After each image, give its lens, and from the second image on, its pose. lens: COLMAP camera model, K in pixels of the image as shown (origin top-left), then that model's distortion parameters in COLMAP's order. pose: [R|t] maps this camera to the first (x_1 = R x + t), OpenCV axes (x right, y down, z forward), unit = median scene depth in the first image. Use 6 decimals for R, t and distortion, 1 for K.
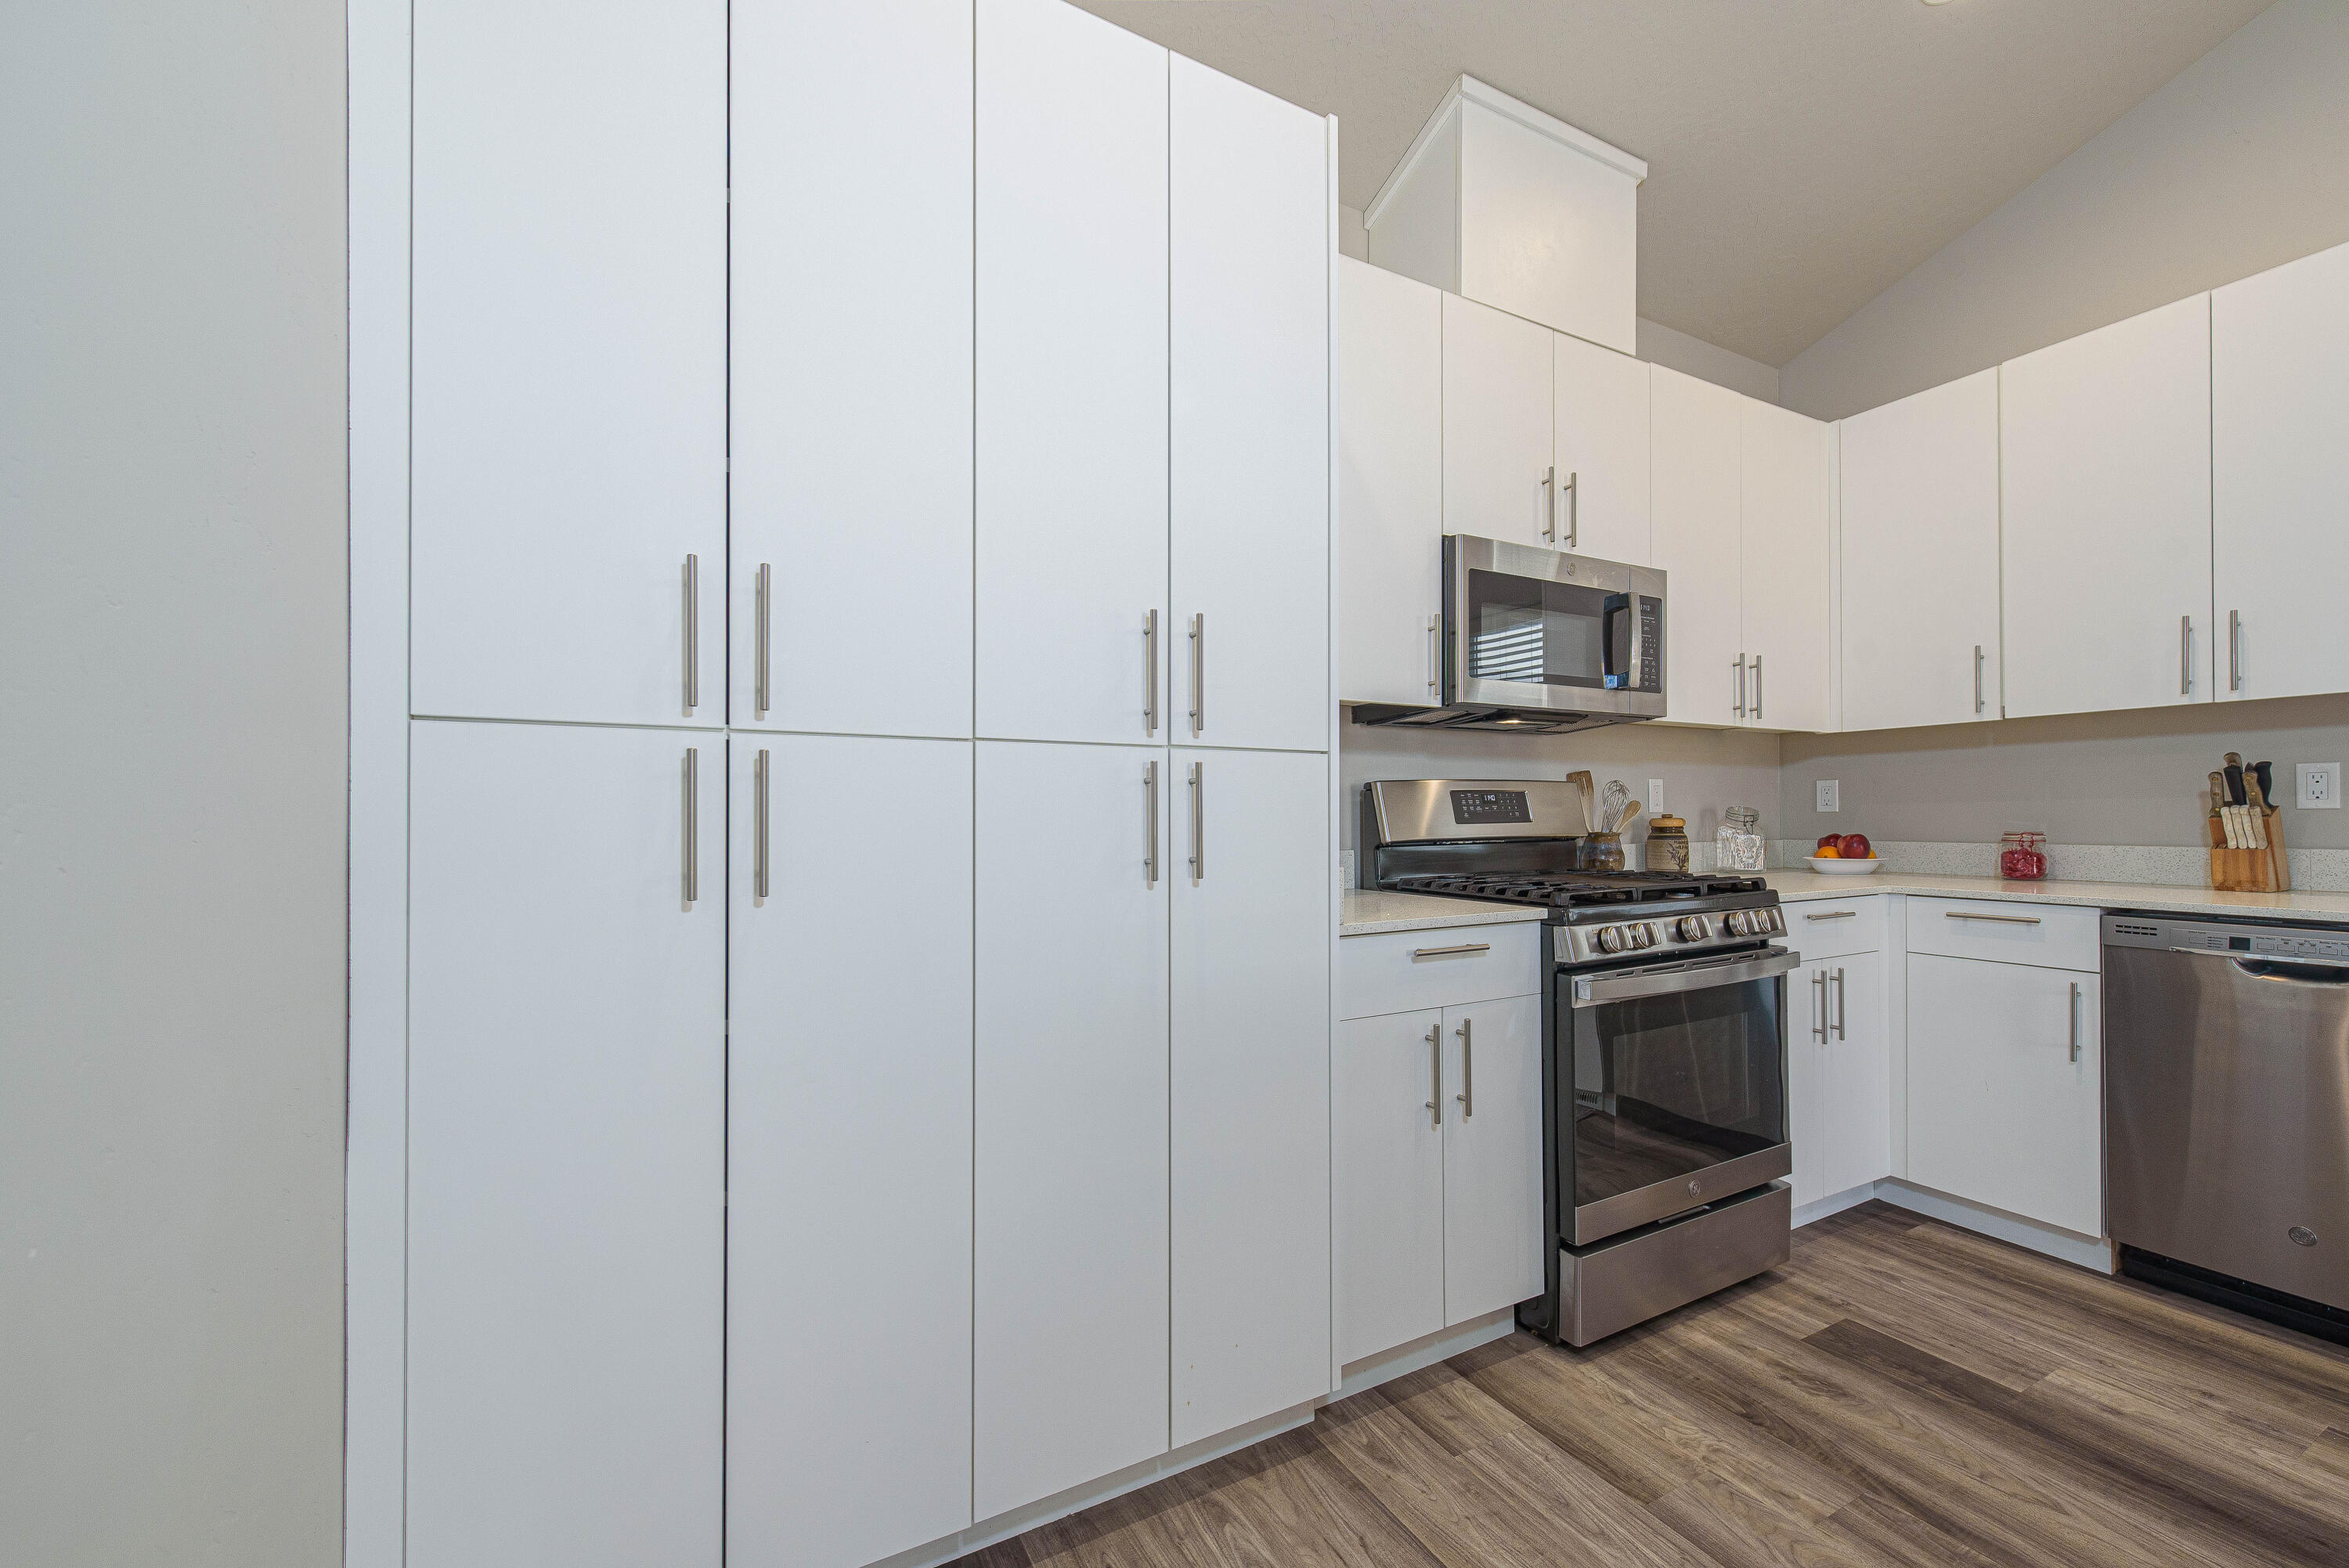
lens RADIAL K [[934.0, 0, 1187.8], [0, 934.0, 807.3], [0, 0, 1]] dist [0.009980, -0.000577]
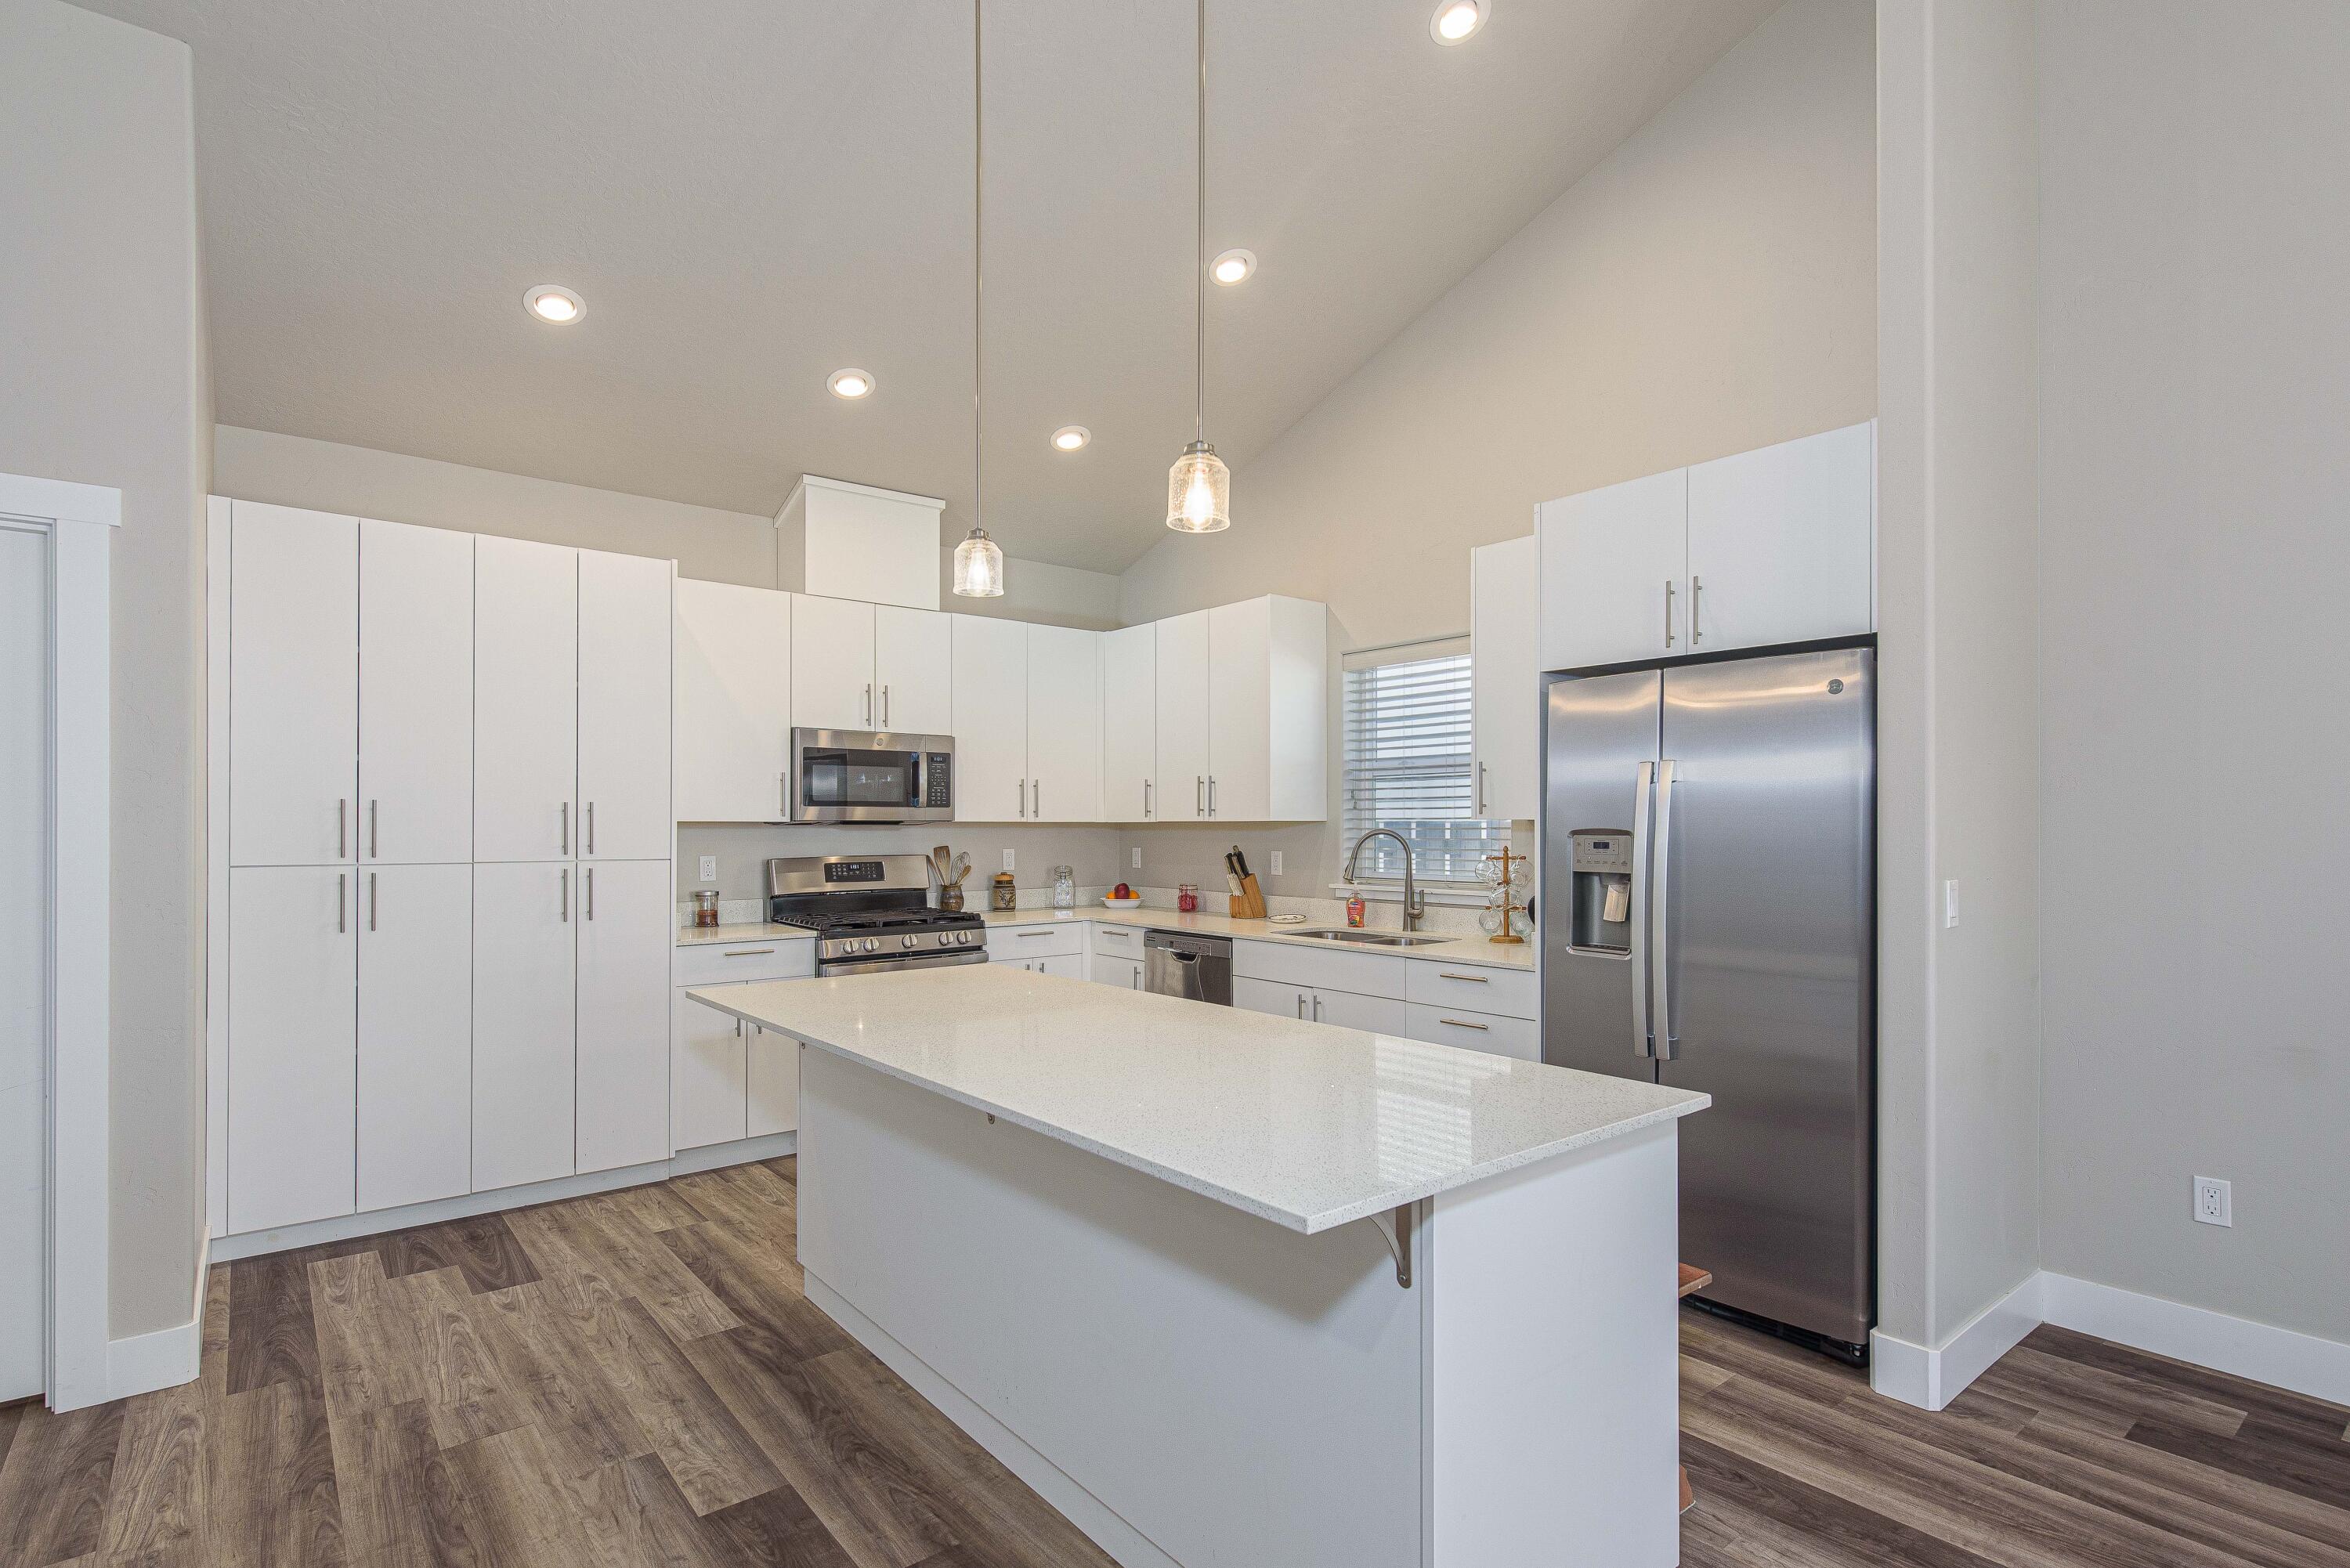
lens RADIAL K [[1120.2, 0, 1164.2], [0, 1120.2, 825.2], [0, 0, 1]] dist [-0.001605, -0.002126]
pose [[0.984671, 0.004840, 0.174355, 0.602853], [-0.006319, 0.999949, 0.007926, -0.121566], [-0.174308, -0.008906, 0.984651, -1.260767]]
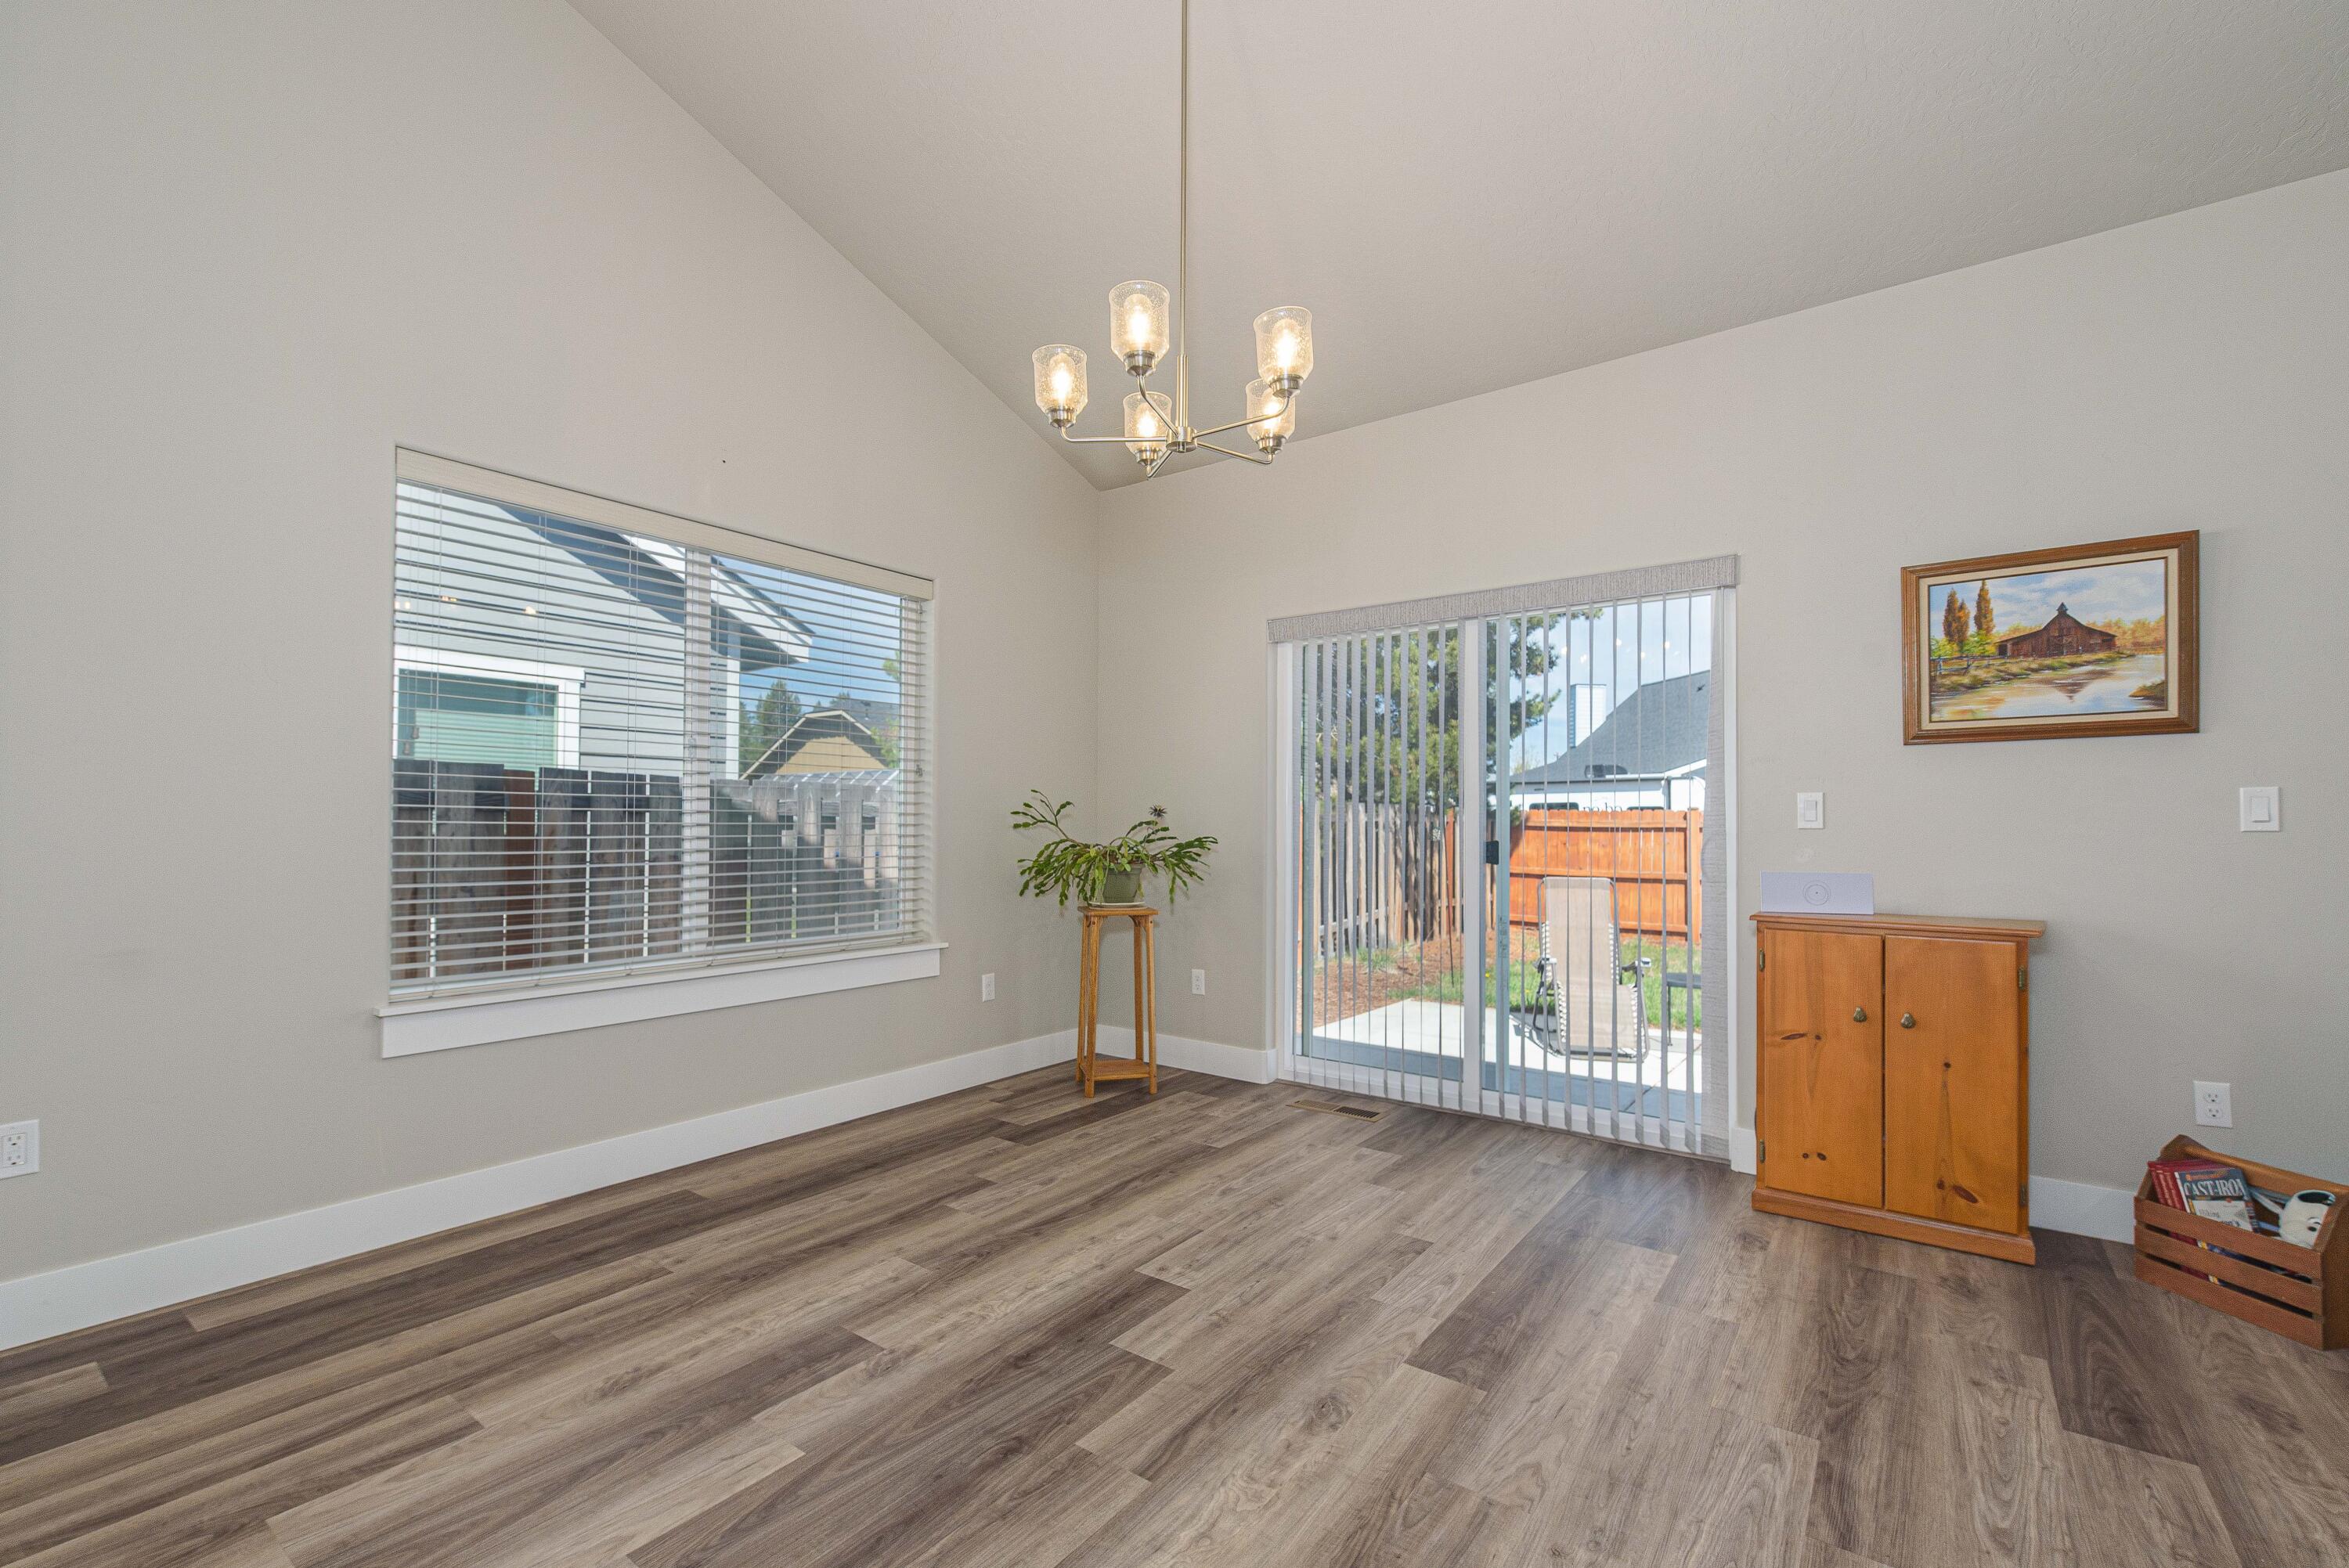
lens RADIAL K [[1000.3, 0, 1171.3], [0, 1000.3, 813.8], [0, 0, 1]] dist [0.002778, -0.000853]
pose [[-0.409277, 0.011008, 0.912344, 0.634978], [-0.010714, 0.999800, -0.016870, -0.021411], [-0.912347, -0.016679, -0.409077, -0.856149]]
